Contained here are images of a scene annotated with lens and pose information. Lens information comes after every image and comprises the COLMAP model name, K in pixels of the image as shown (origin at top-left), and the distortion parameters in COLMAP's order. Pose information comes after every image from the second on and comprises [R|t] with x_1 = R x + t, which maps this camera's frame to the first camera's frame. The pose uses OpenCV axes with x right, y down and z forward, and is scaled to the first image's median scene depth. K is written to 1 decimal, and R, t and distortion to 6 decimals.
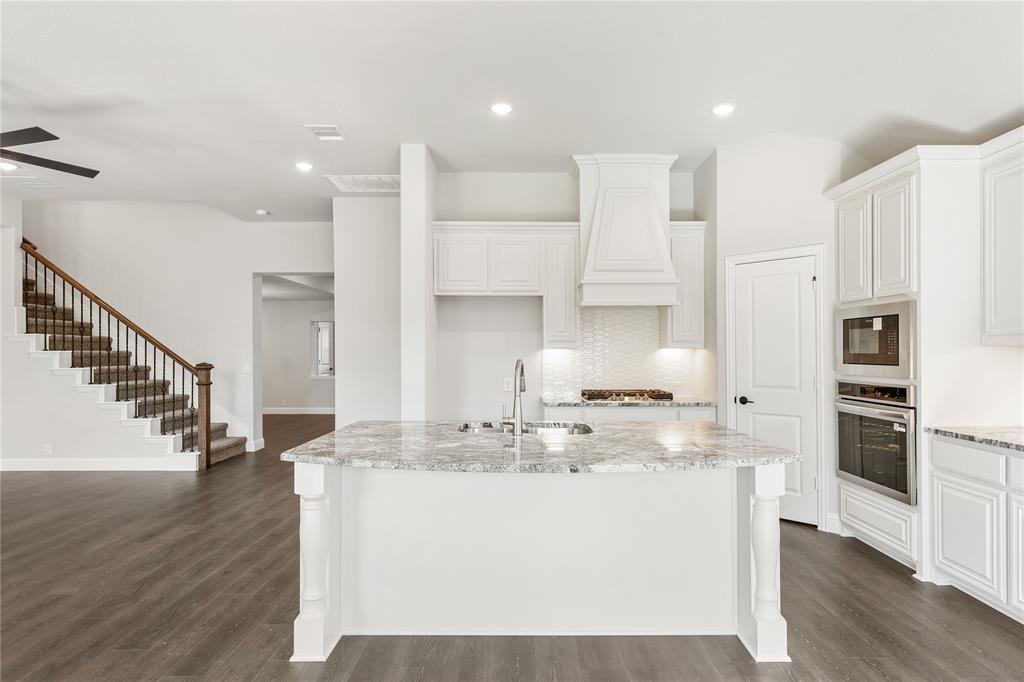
lens RADIAL K [[562.2, 0, 521.0], [0, 562.2, 351.1], [0, 0, 1]] dist [0.002803, 0.000583]
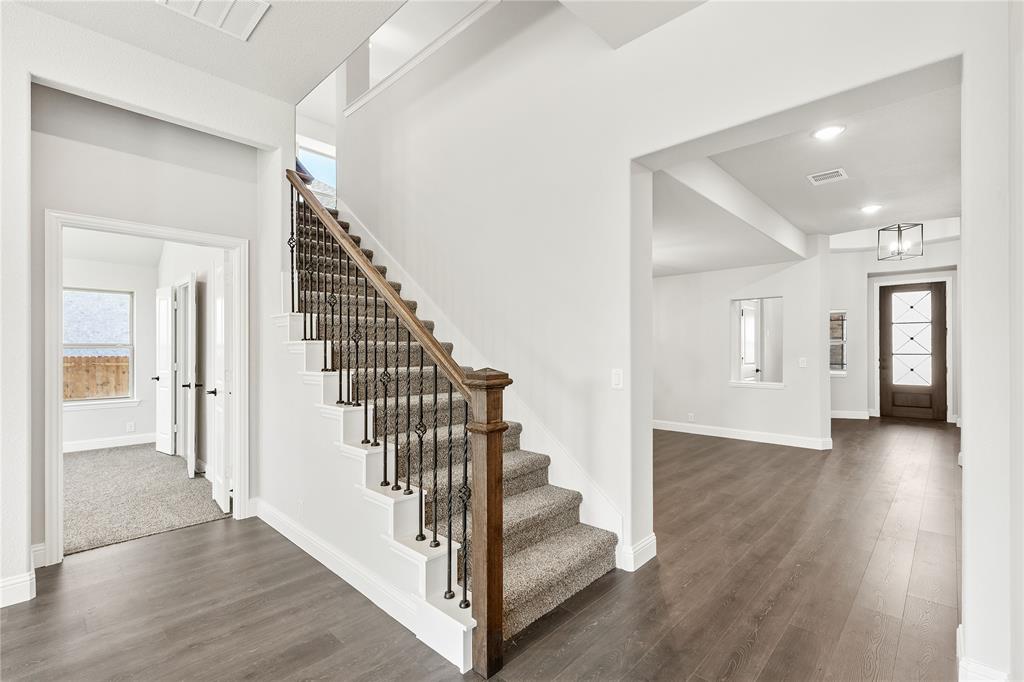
lens RADIAL K [[466.3, 0, 515.7], [0, 466.3, 347.6], [0, 0, 1]] dist [-0.008013, 0.000057]
pose [[0.732097, -0.004115, -0.681188, -0.467438], [0.004264, 0.999990, -0.001458, 0.010245], [0.681187, -0.001837, 0.732107, 1.067807]]
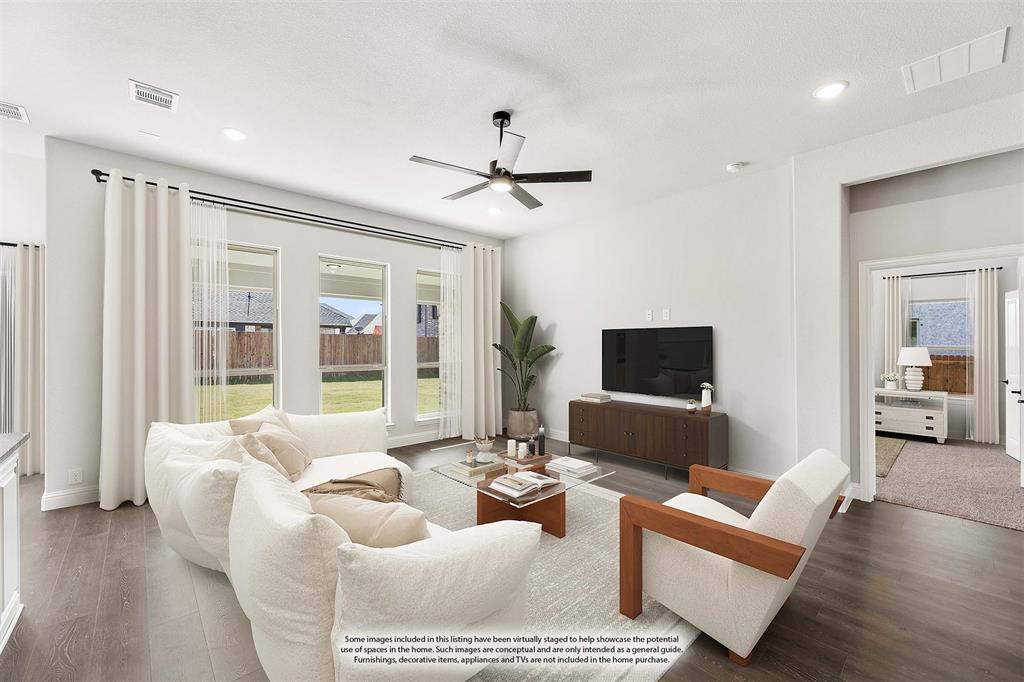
lens RADIAL K [[416.3, 0, 509.2], [0, 416.3, 344.4], [0, 0, 1]] dist [0.008324, -0.000499]
pose [[-0.738467, -0.005204, -0.674270, -0.277391], [-0.006442, 0.999979, -0.000661, -0.007164], [0.674259, 0.003855, -0.738485, 1.223516]]
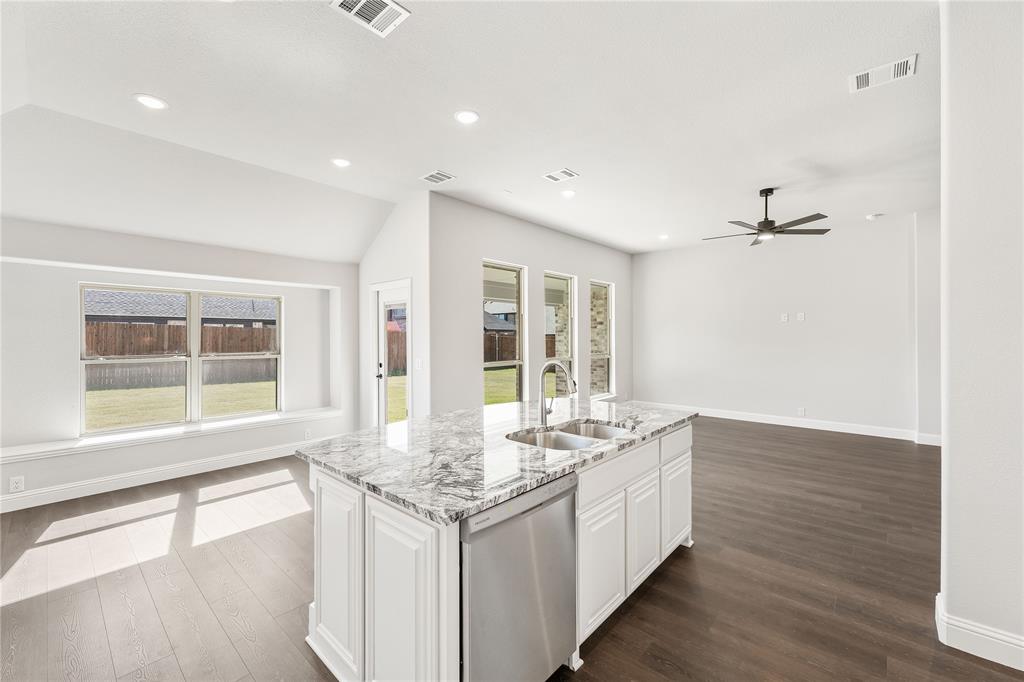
lens RADIAL K [[416.3, 0, 517.4], [0, 416.3, 338.6], [0, 0, 1]] dist [0.008324, -0.000499]
pose [[-0.661471, 0.005350, -0.749951, 0.415328], [0.005014, 0.999984, 0.002711, -0.017772], [0.749954, -0.001967, -0.661488, 0.947757]]
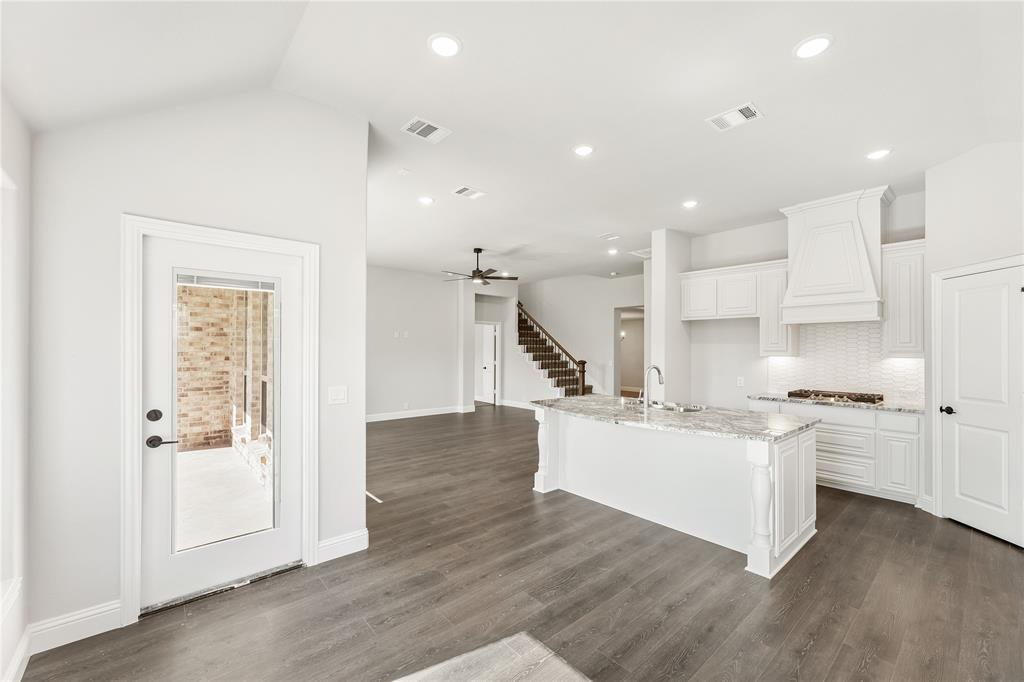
lens RADIAL K [[416.3, 0, 509.5], [0, 416.3, 351.3], [0, 0, 1]] dist [0.008324, -0.000499]
pose [[0.654725, 0.007942, -0.755826, 0.434012], [-0.004391, 0.999968, 0.006703, -0.022201], [0.755855, -0.001070, 0.654738, -0.114969]]
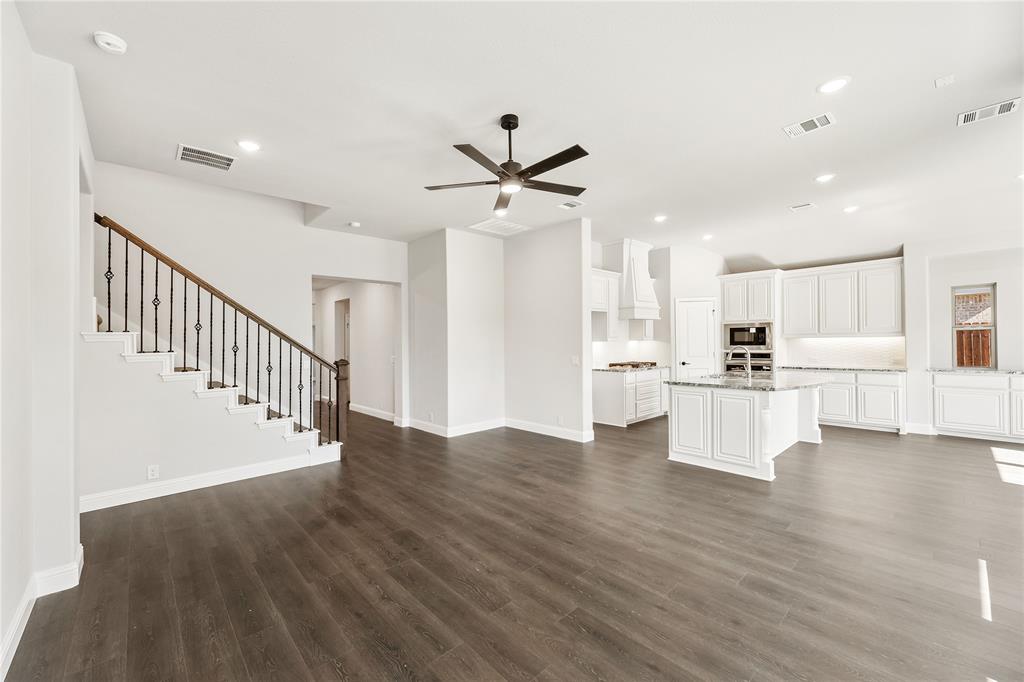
lens RADIAL K [[416.3, 0, 518.5], [0, 416.3, 338.9], [0, 0, 1]] dist [0.008324, -0.000499]
pose [[0.725902, -0.009188, 0.687737, -1.162736], [0.015729, 0.999871, -0.003243, -0.013167], [-0.687618, 0.013172, 0.725953, 0.246590]]
